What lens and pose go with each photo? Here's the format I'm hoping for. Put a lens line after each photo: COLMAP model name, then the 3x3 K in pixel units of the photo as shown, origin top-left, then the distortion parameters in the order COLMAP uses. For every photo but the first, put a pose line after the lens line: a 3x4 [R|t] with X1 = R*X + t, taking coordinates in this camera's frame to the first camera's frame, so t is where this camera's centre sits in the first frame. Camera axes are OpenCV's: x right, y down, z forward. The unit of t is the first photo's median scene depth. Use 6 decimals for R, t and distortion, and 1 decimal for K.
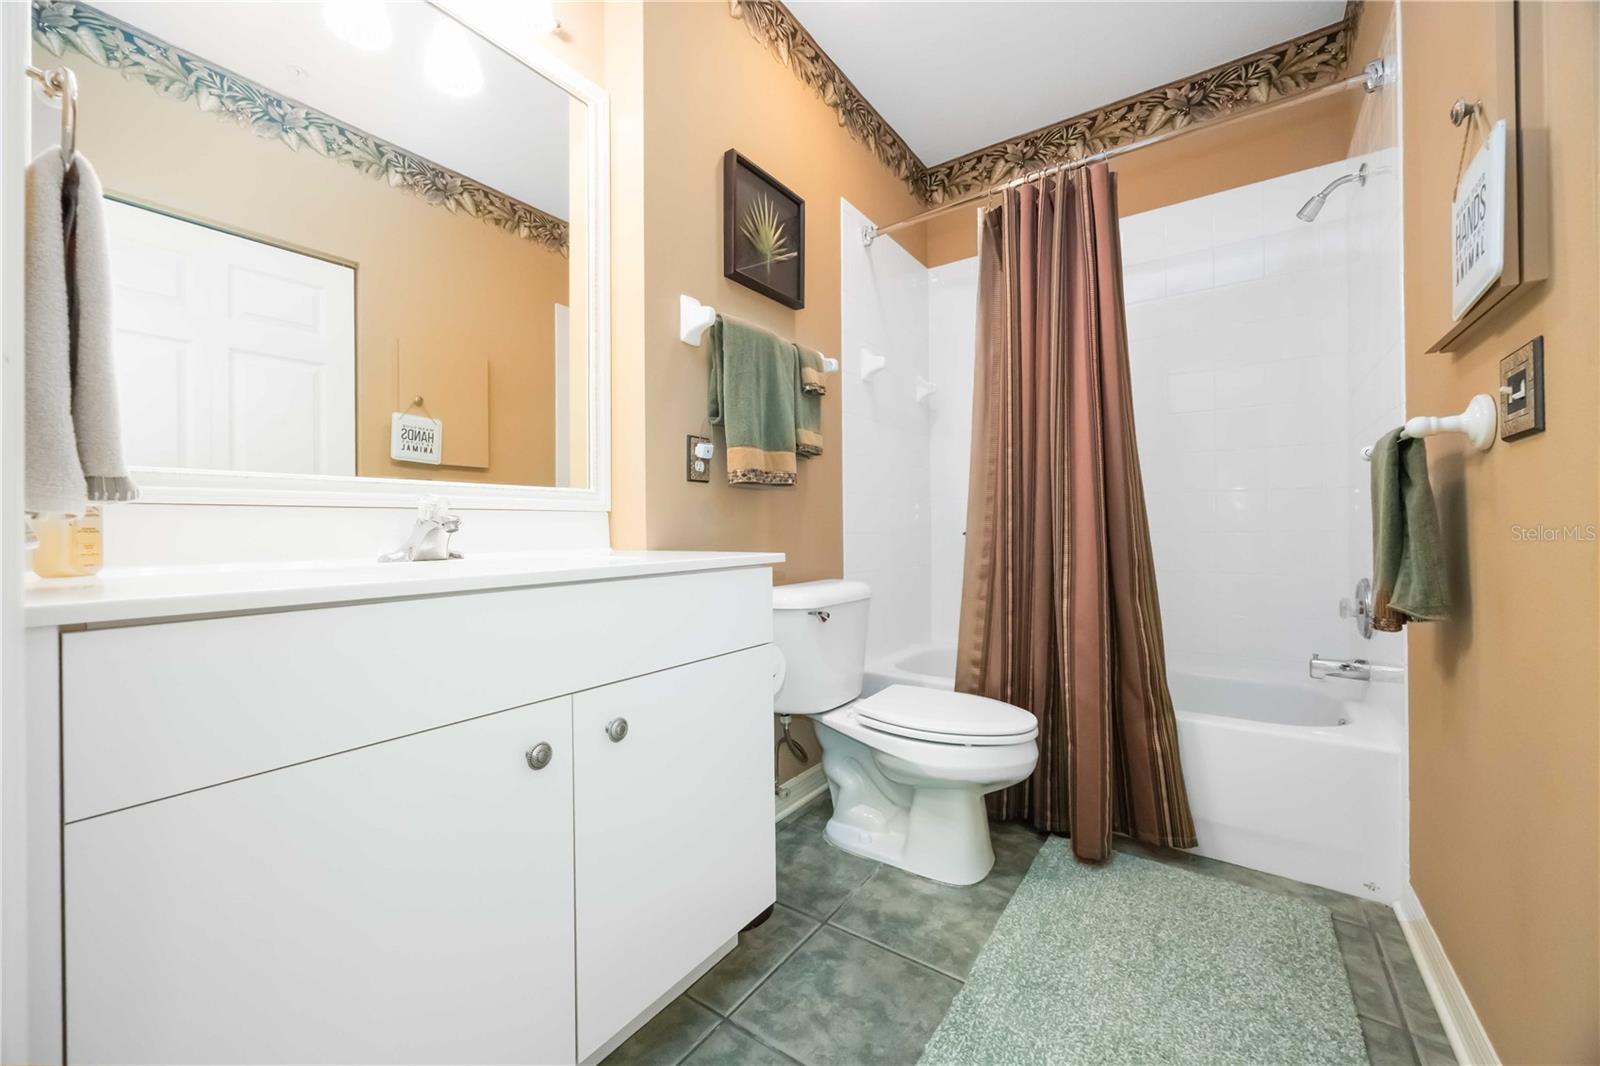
lens RADIAL K [[612.2, 0, 797.4], [0, 612.2, 528.2], [0, 0, 1]] dist [-0.005110, 0.000929]
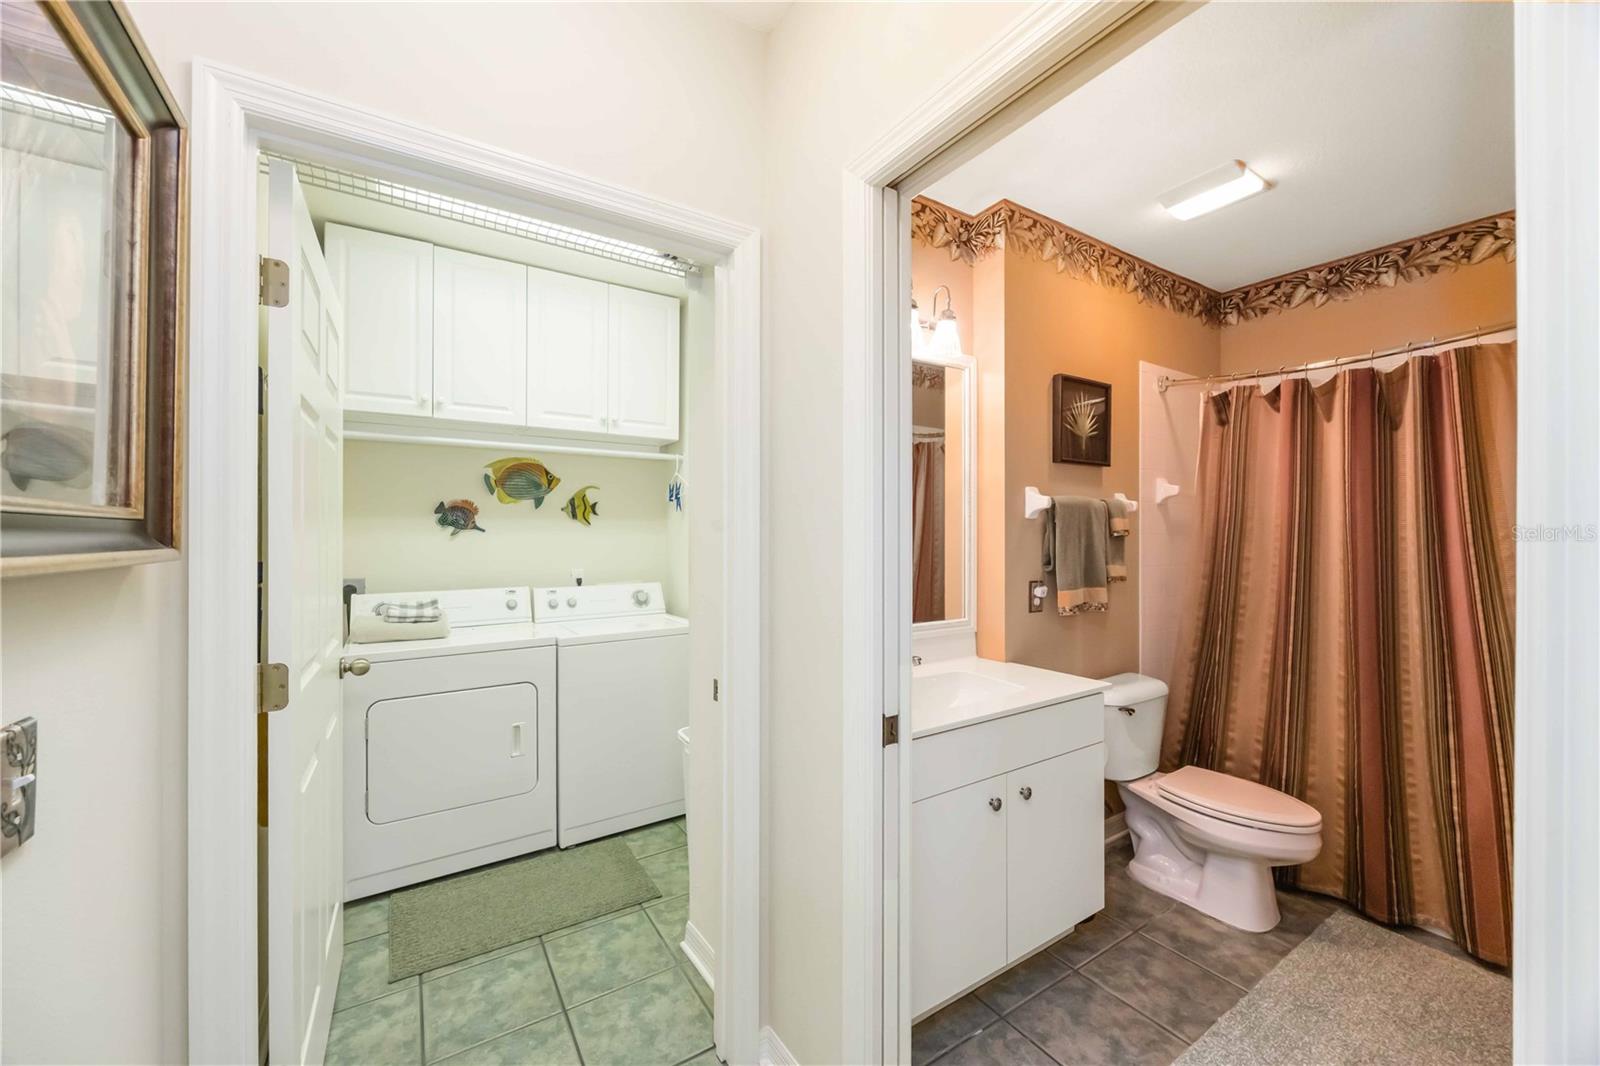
lens RADIAL K [[612.2, 0, 800.6], [0, 612.2, 534.4], [0, 0, 1]] dist [-0.005110, 0.000929]
pose [[0.926923, 0.007083, -0.375185, -0.134083], [-0.005628, 0.999972, 0.004972, -0.260730], [0.375209, -0.002497, 0.926937, -0.553149]]
